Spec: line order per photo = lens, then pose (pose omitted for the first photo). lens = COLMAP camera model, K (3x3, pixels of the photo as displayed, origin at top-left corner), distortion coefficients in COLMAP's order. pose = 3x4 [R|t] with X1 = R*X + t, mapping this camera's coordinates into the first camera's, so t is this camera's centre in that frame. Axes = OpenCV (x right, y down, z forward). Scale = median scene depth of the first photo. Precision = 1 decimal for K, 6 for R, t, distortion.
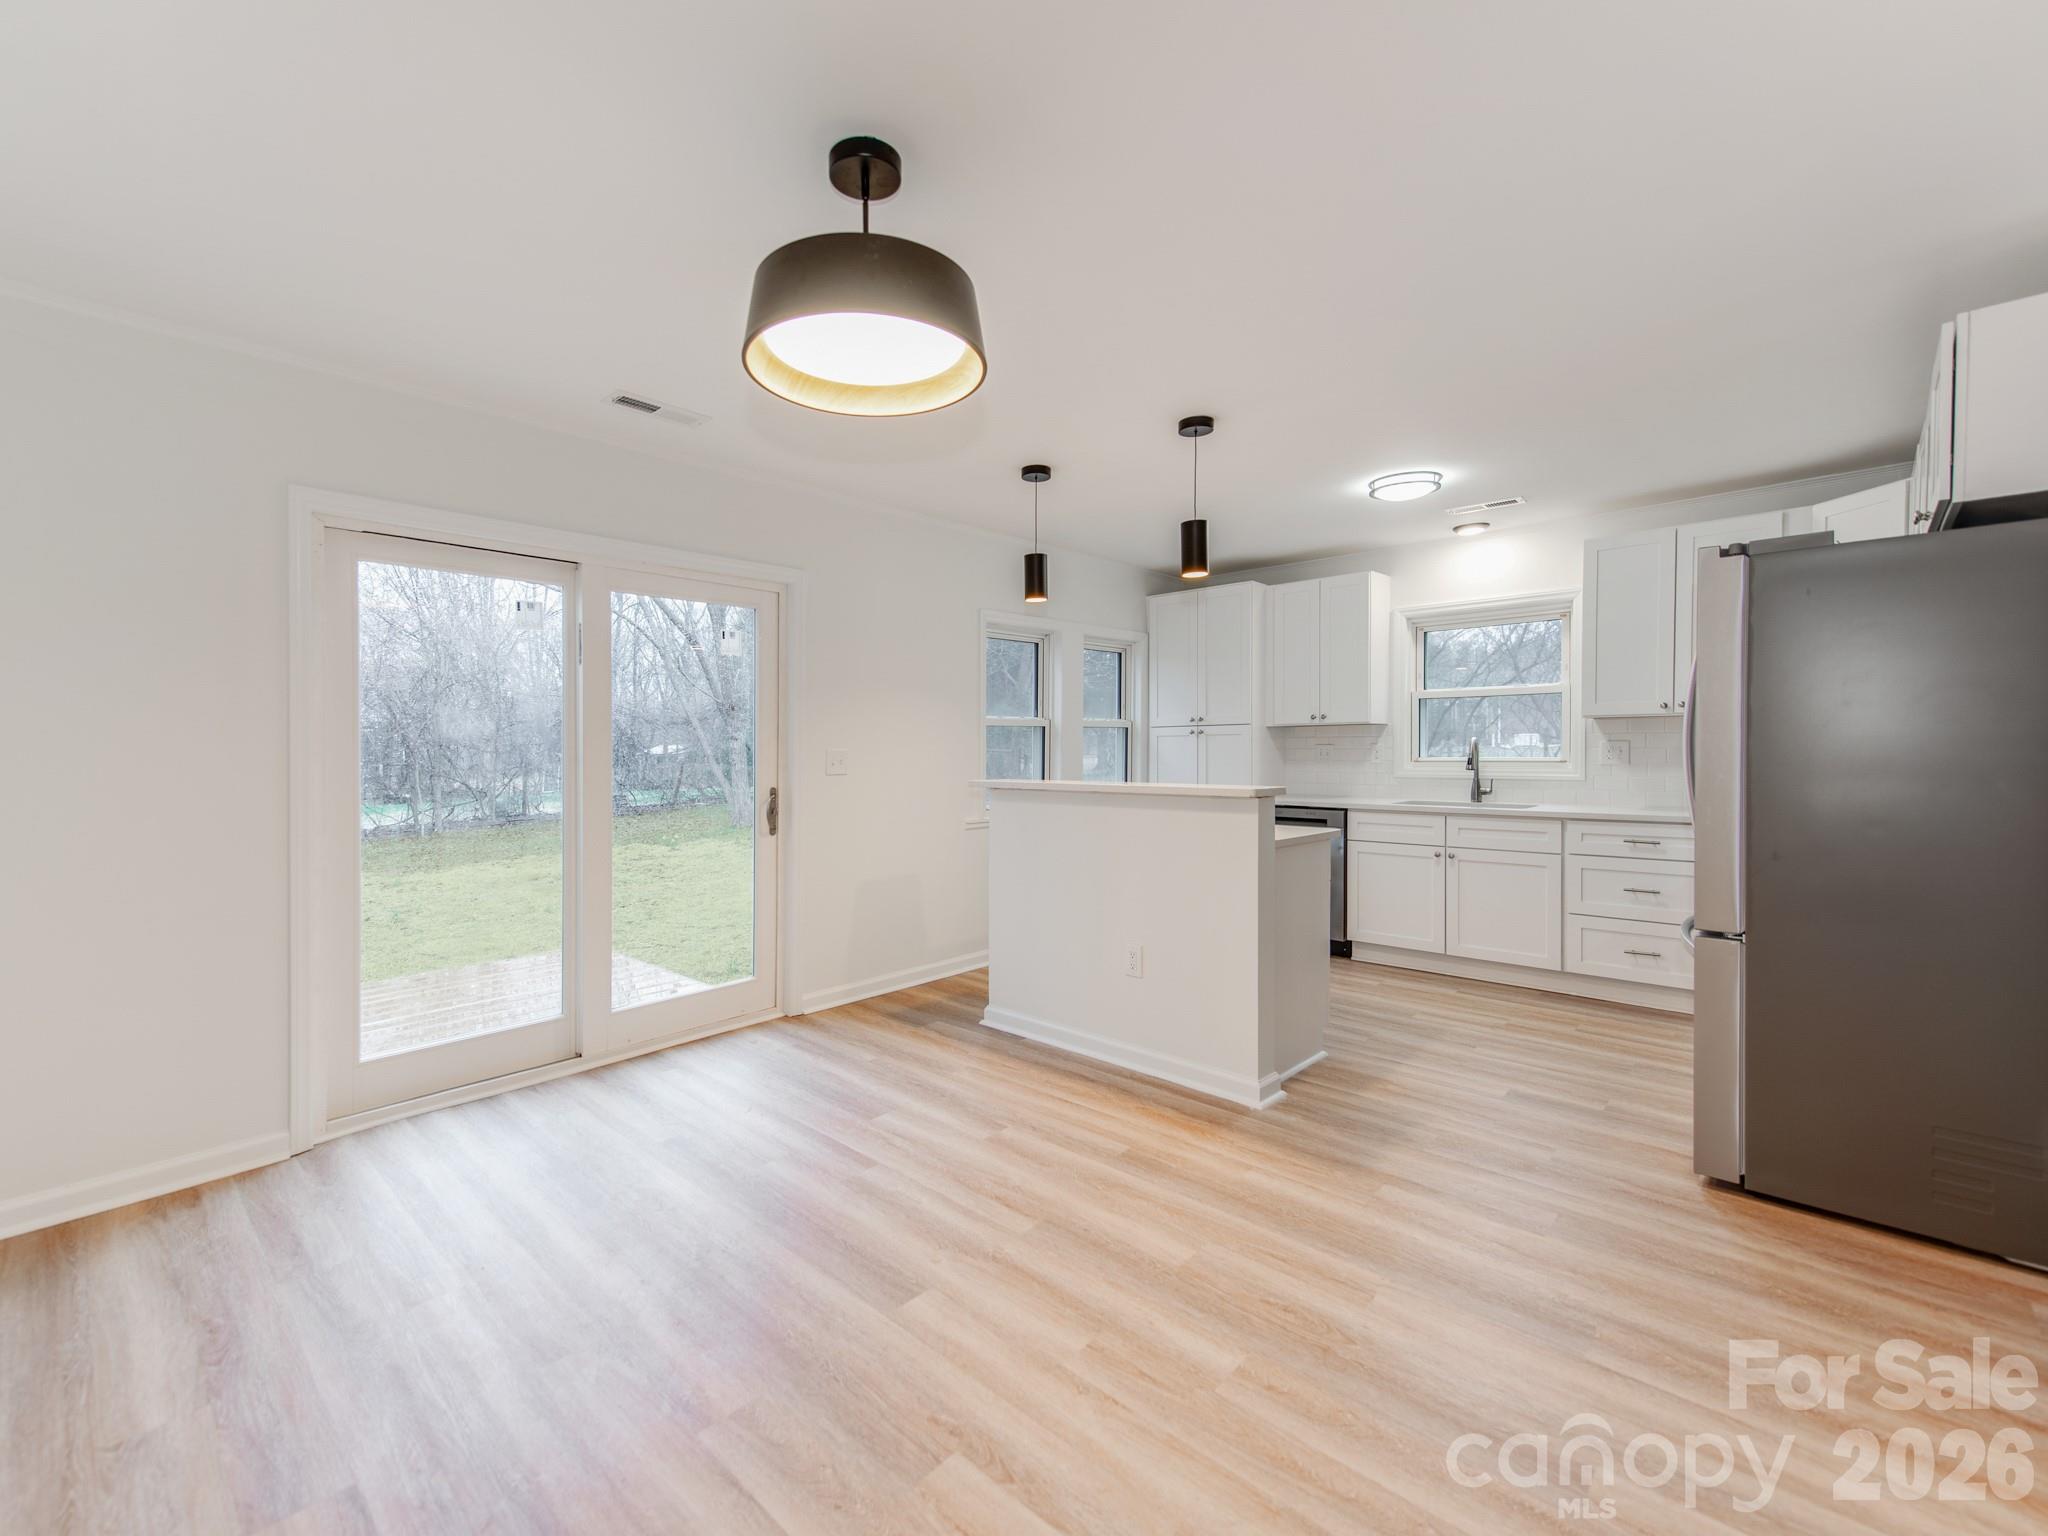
lens RADIAL K [[841.9, 0, 940.4], [0, 841.9, 757.5], [0, 0, 1]] dist [0.019174, -0.000085]
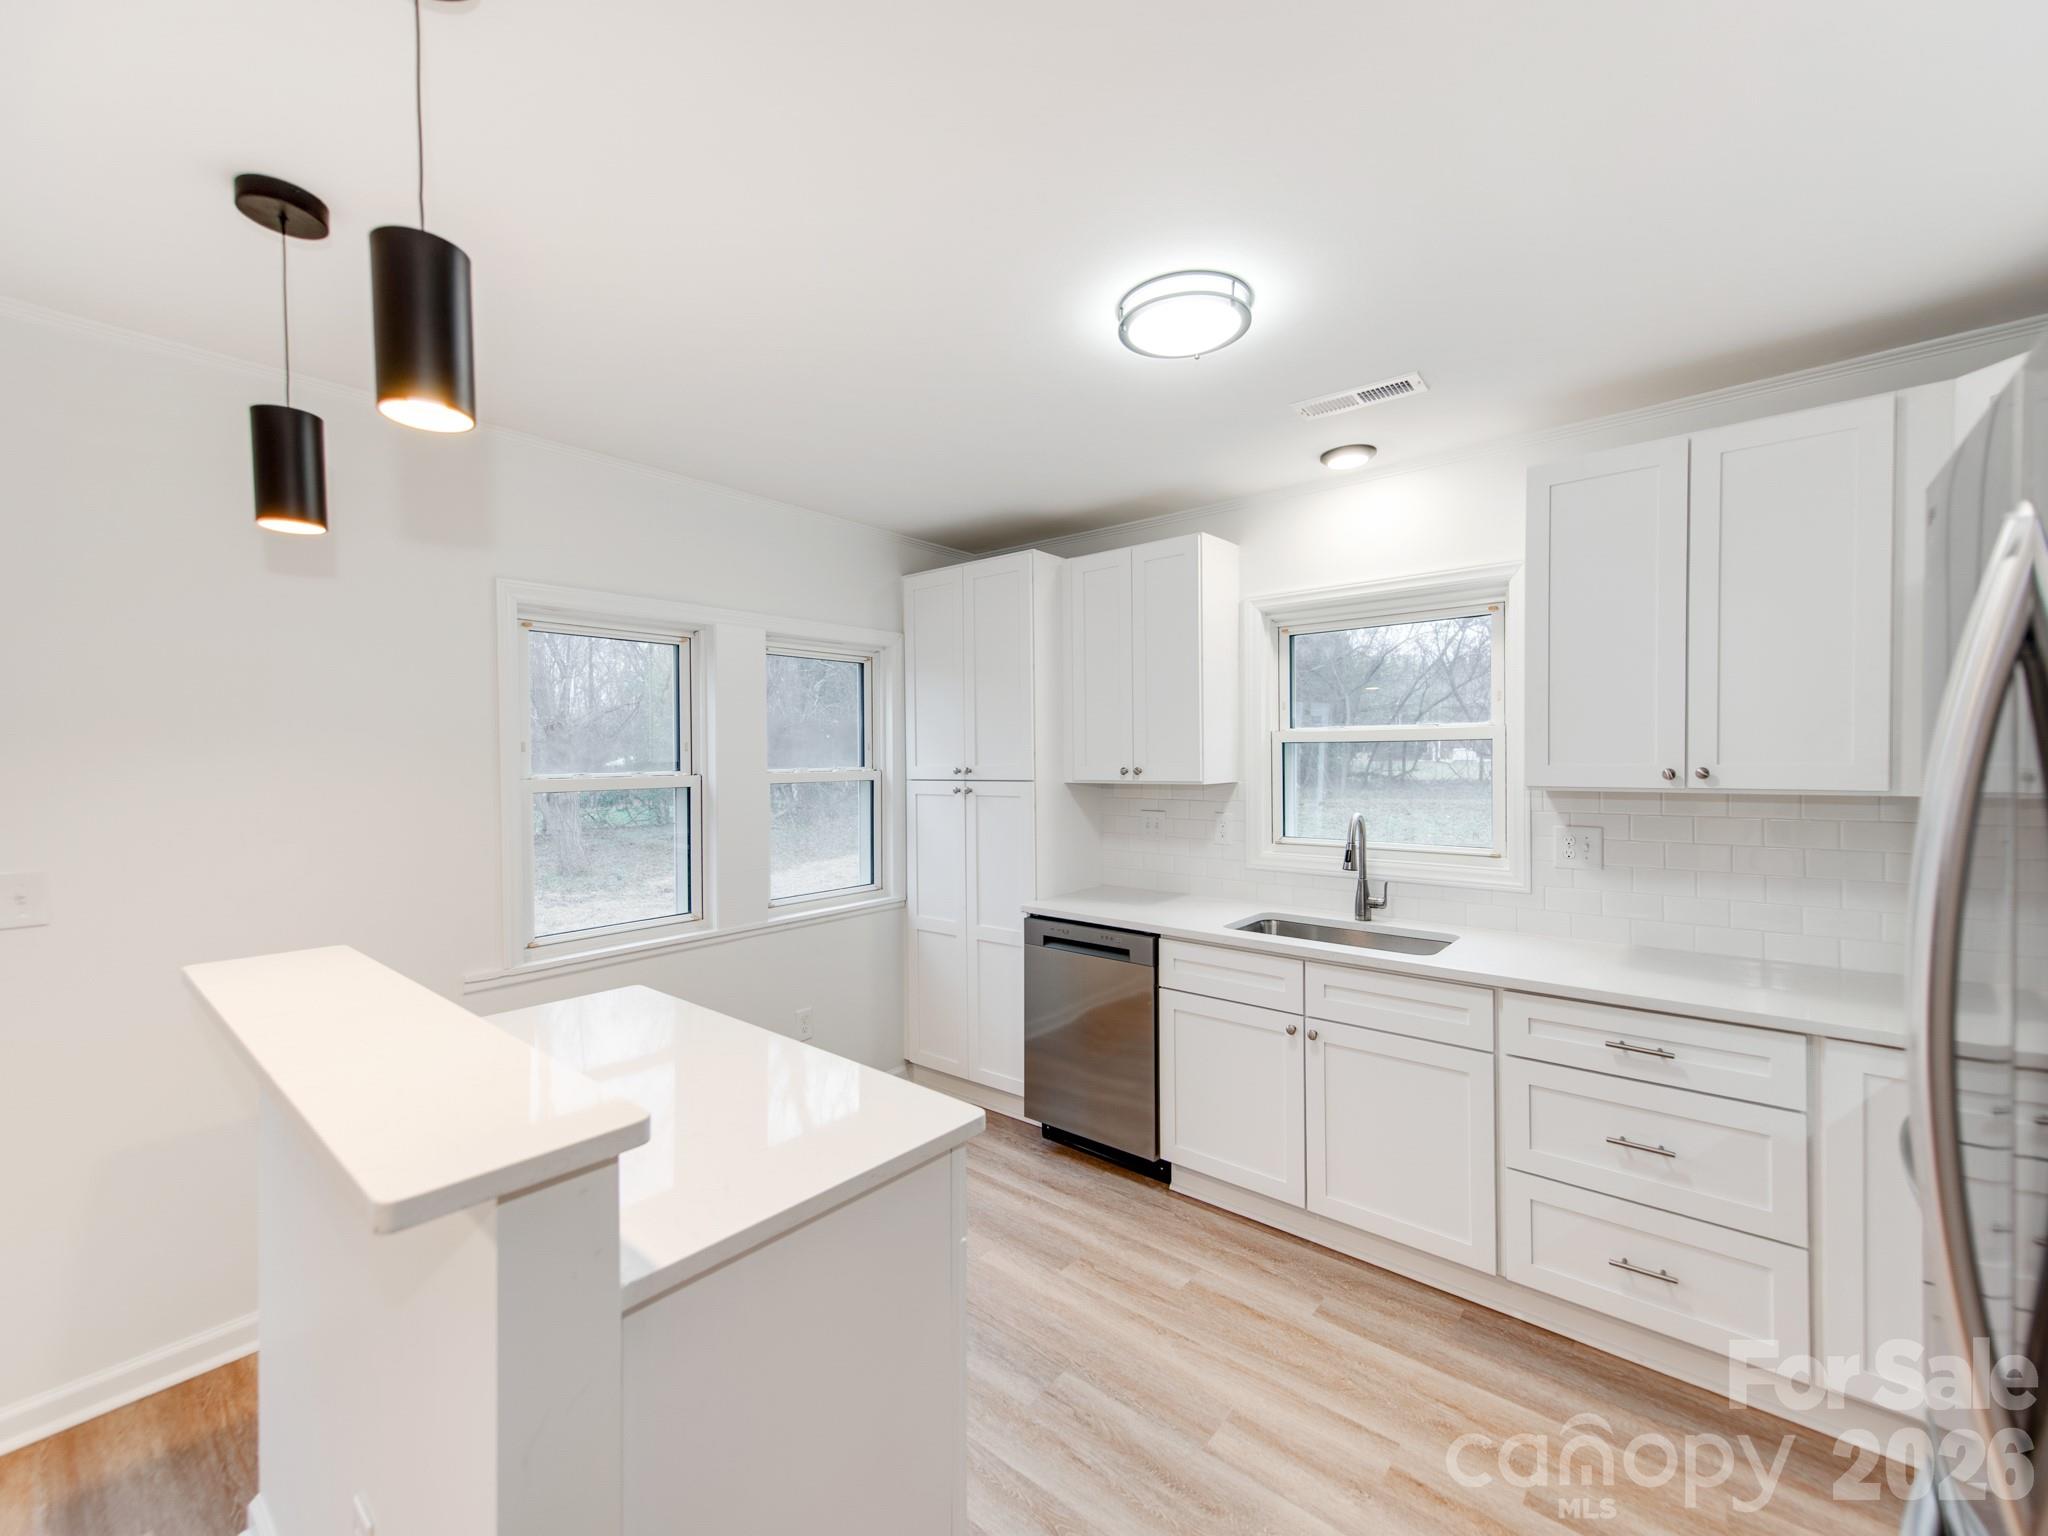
lens RADIAL K [[850.7, 0, 1024.0], [0, 850.7, 768.0], [0, 0, 1]] dist [0.019151, -0.000168]
pose [[0.991989, -0.005998, 0.126179, 0.322884], [0.006074, 0.999982, -0.000212, -0.056087], [-0.126175, 0.000977, 0.992007, 0.438123]]
